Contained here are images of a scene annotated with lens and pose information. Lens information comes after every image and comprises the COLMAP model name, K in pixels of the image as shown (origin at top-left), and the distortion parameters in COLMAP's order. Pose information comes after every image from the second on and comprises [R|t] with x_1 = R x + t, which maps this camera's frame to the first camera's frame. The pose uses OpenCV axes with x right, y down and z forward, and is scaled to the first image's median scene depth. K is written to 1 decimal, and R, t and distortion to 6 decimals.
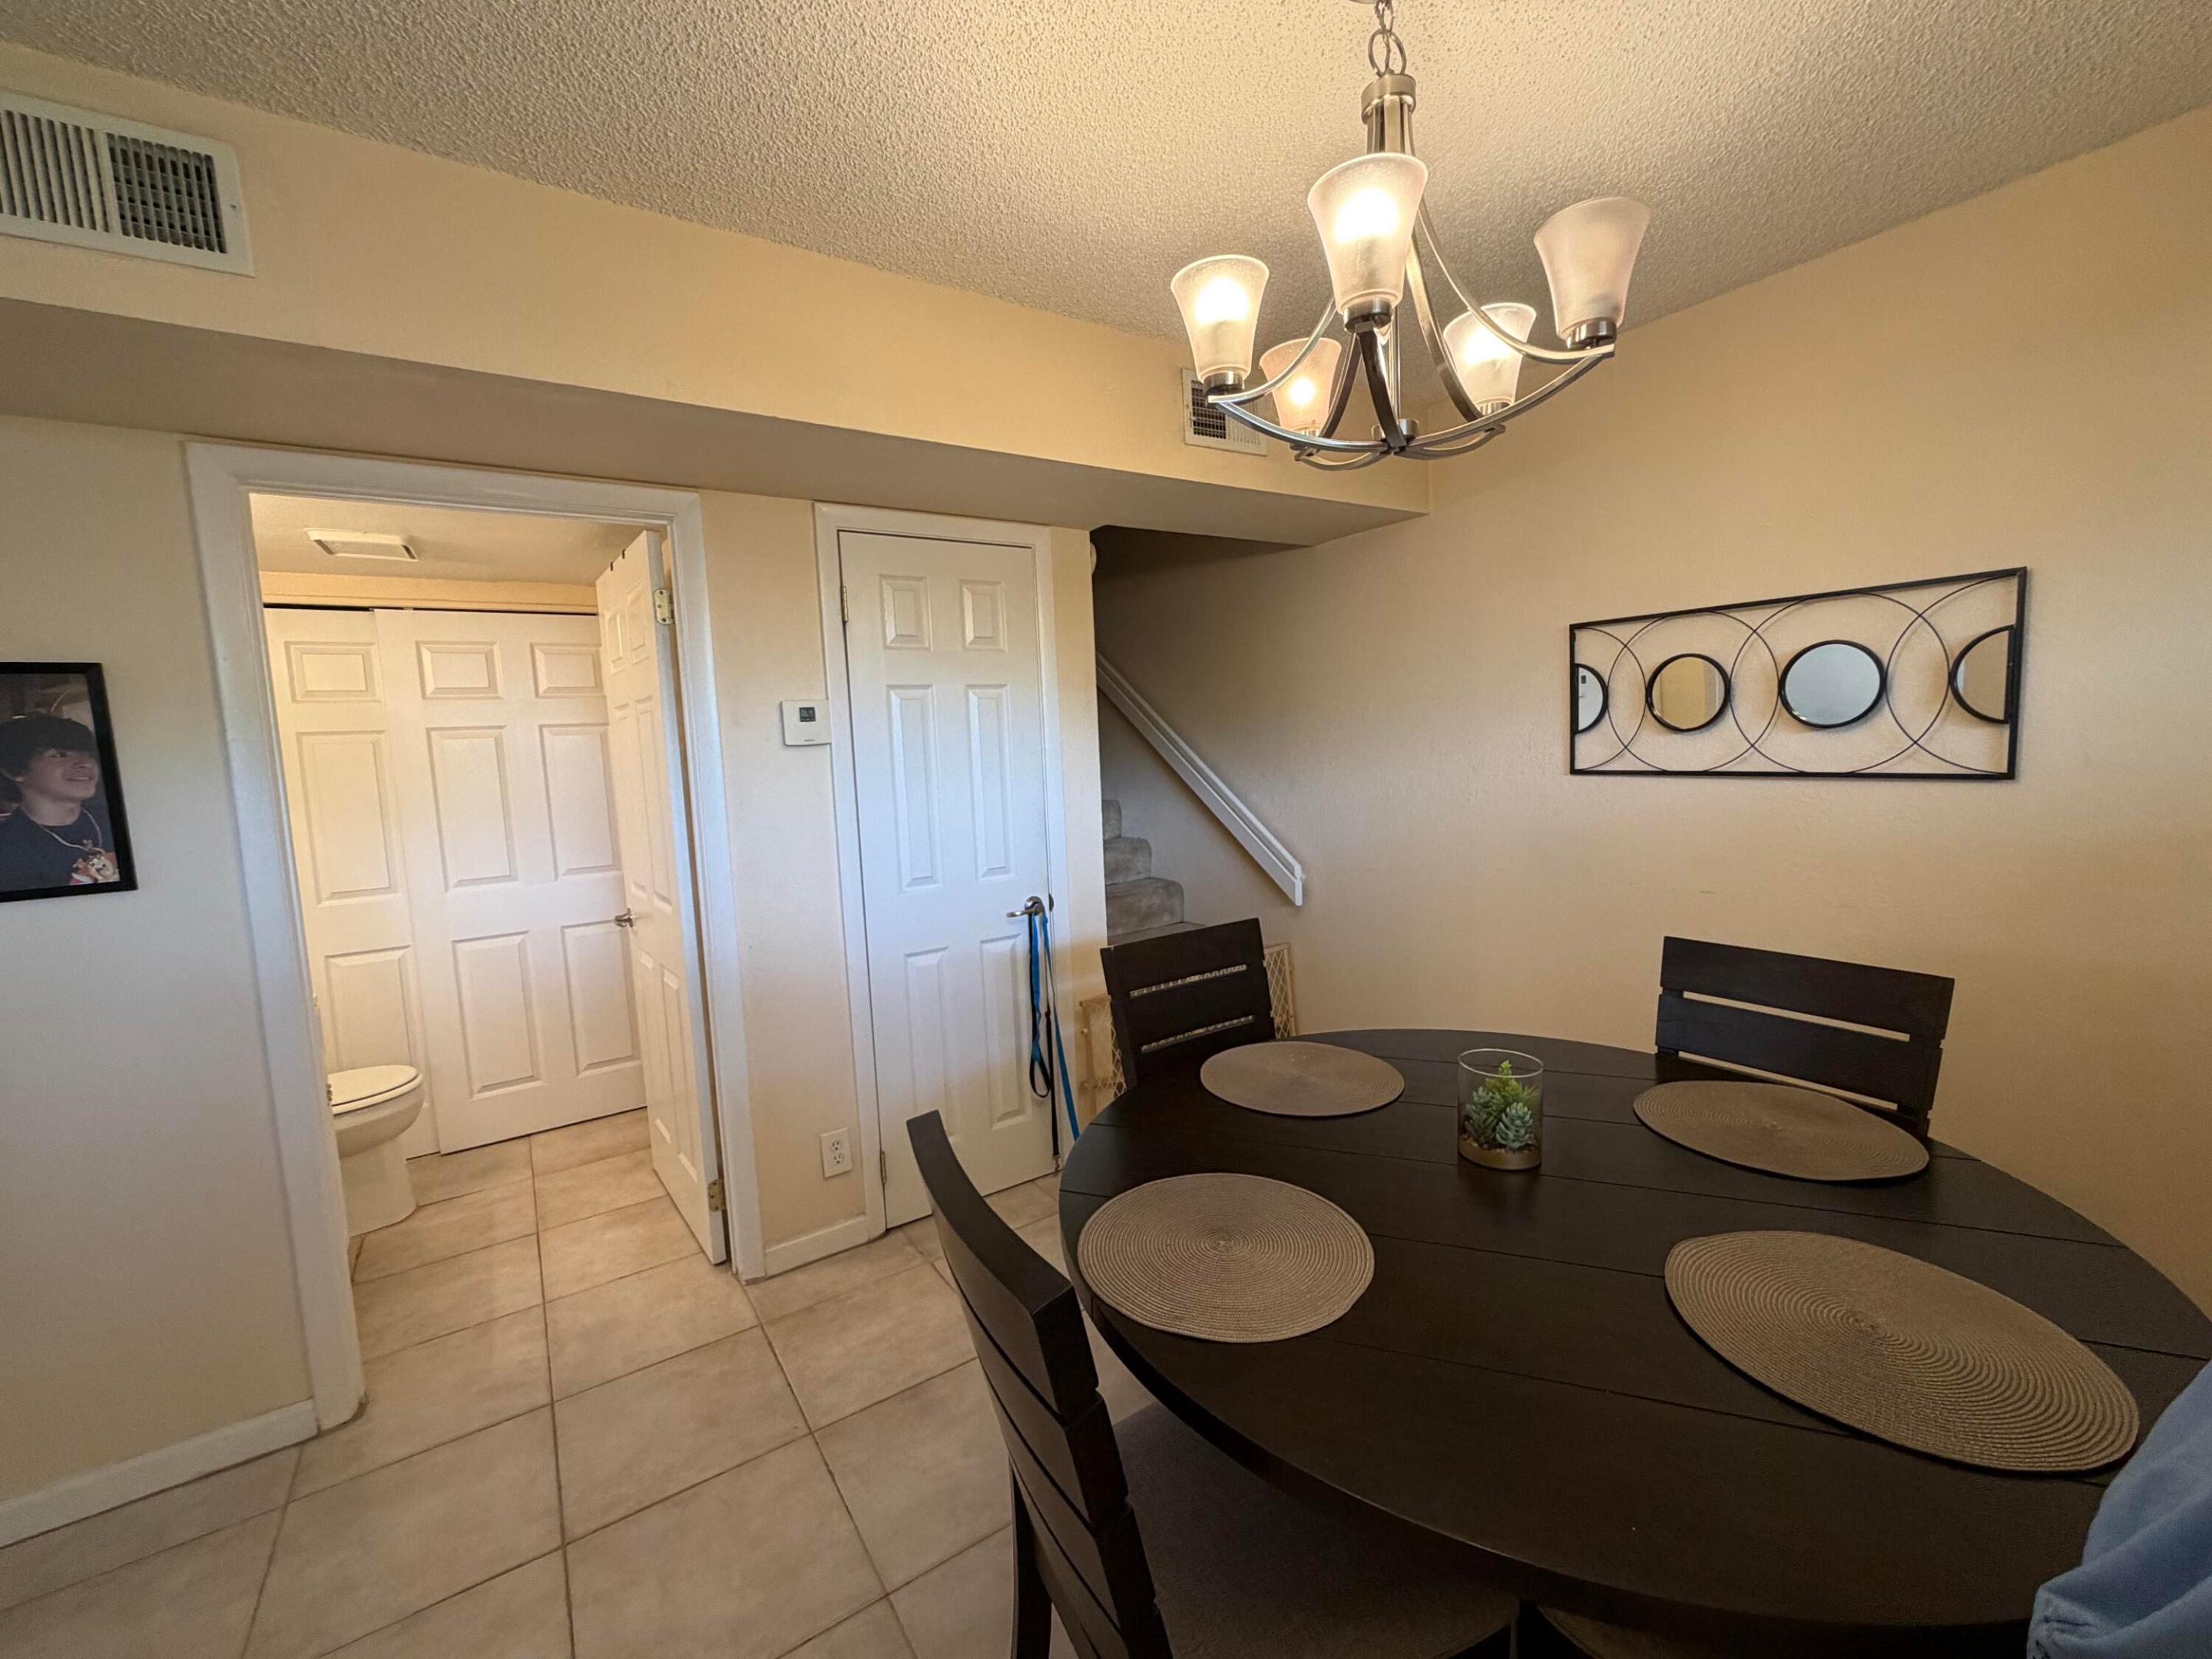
lens RADIAL K [[912.7, 0, 1106.0], [0, 912.7, 829.5], [0, 0, 1]] dist [0.000487, -0.000131]
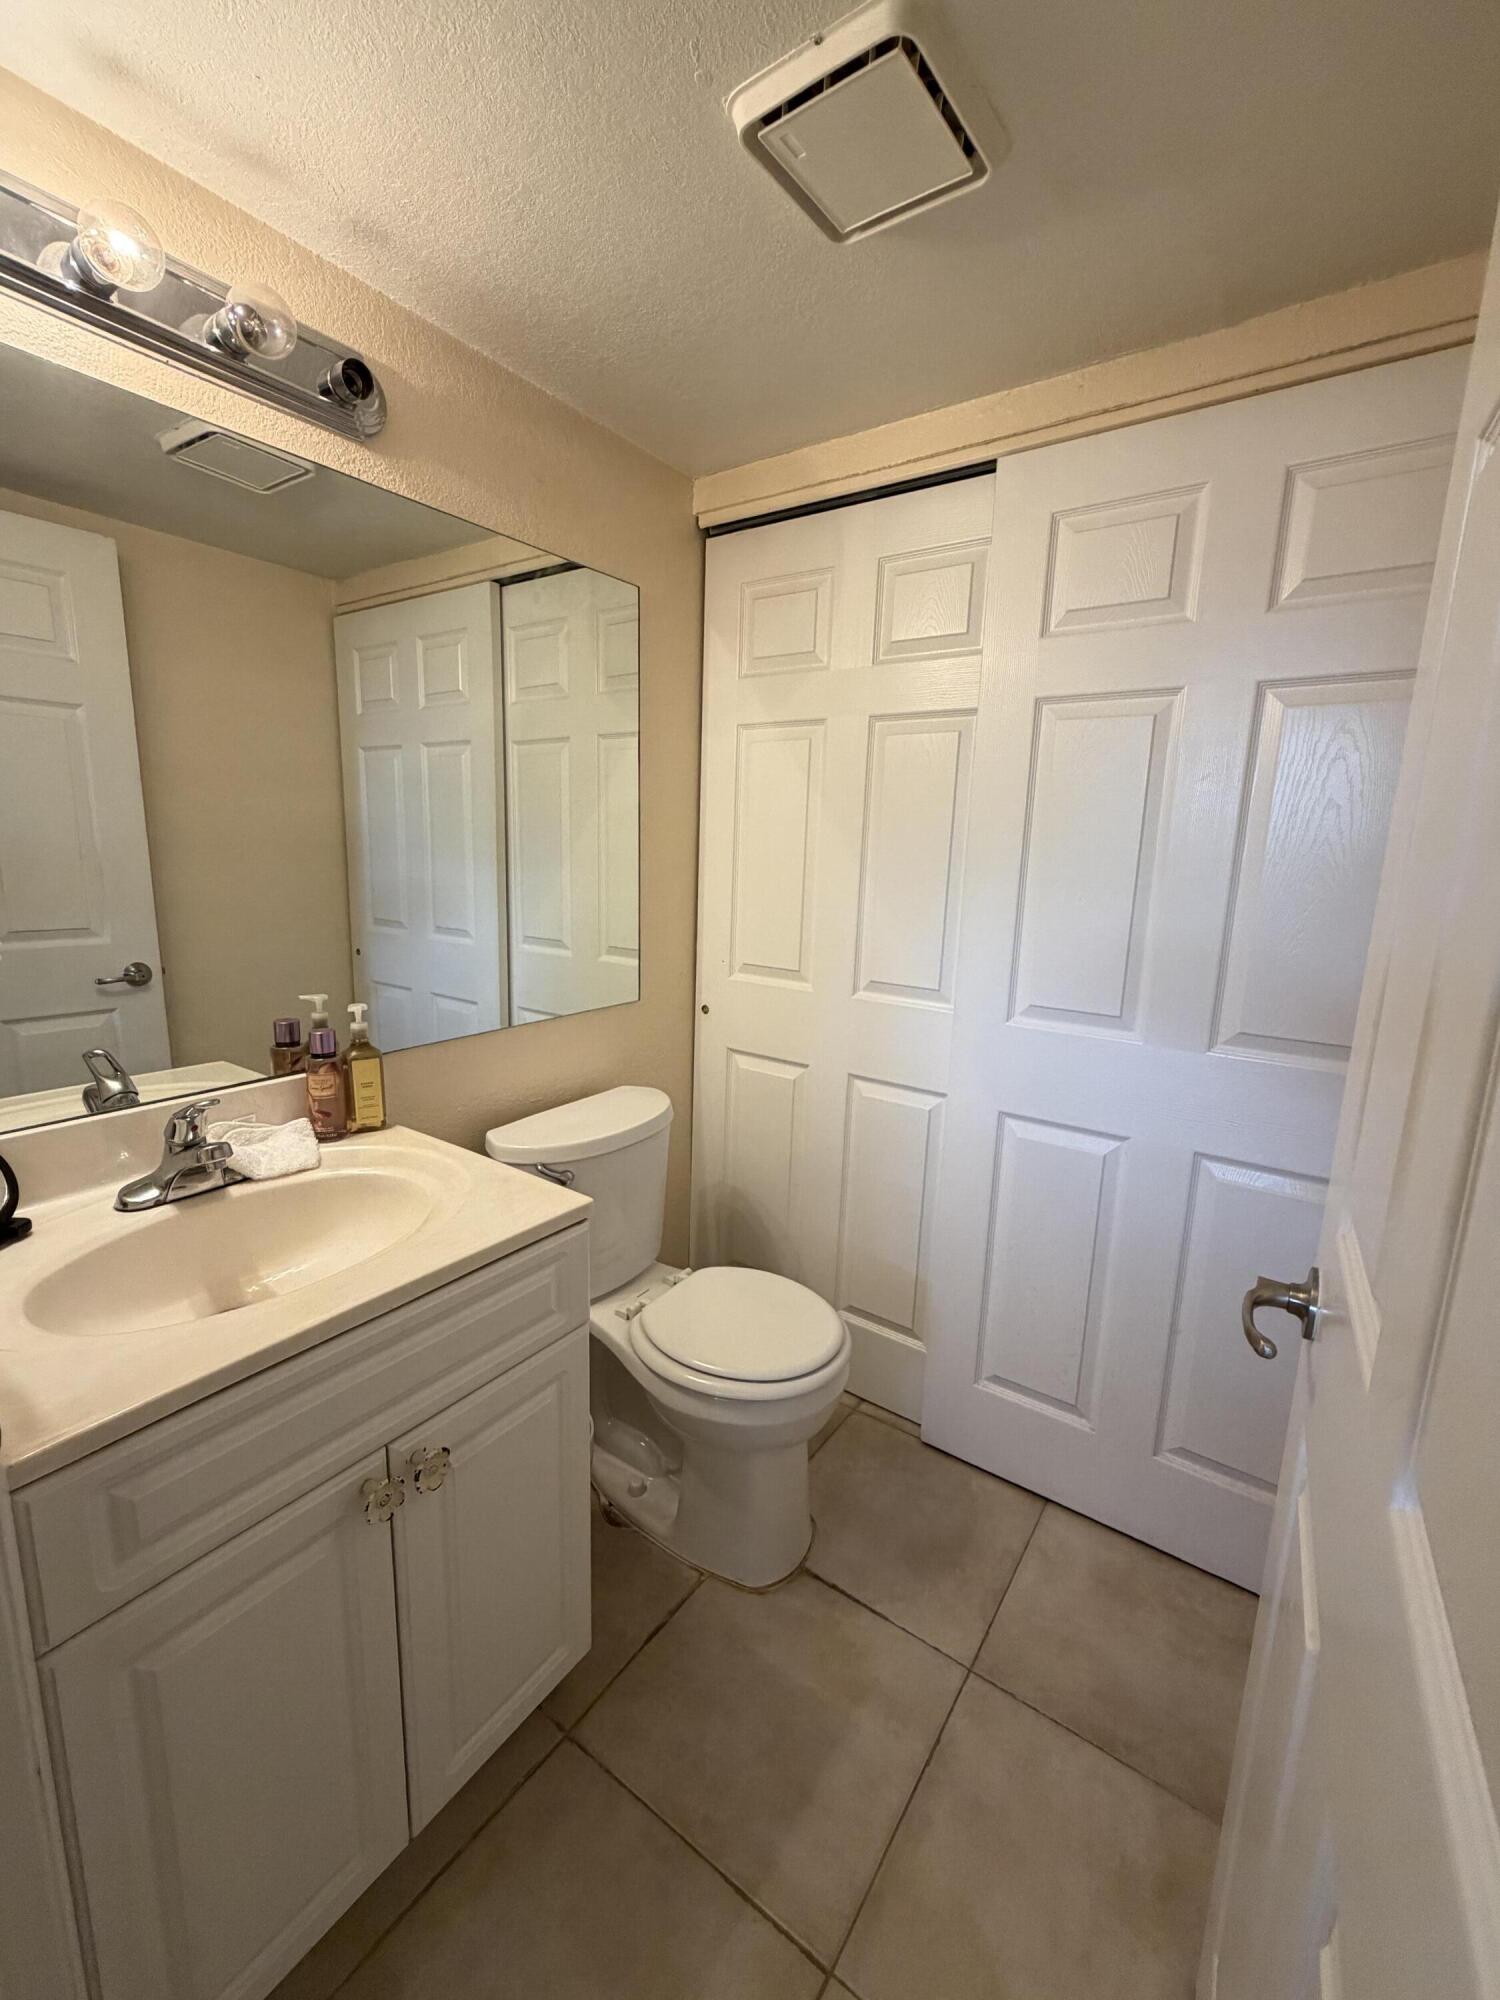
lens RADIAL K [[825.2, 0, 750.0], [0, 825.2, 1000.0], [0, 0, 1]] dist [0.000487, -0.000131]
pose [[0.362661, 0.229255, -0.903282, -0.343433], [-0.136503, 0.971883, 0.191862, -0.015052], [0.921870, 0.053720, 0.383758, 0.672626]]
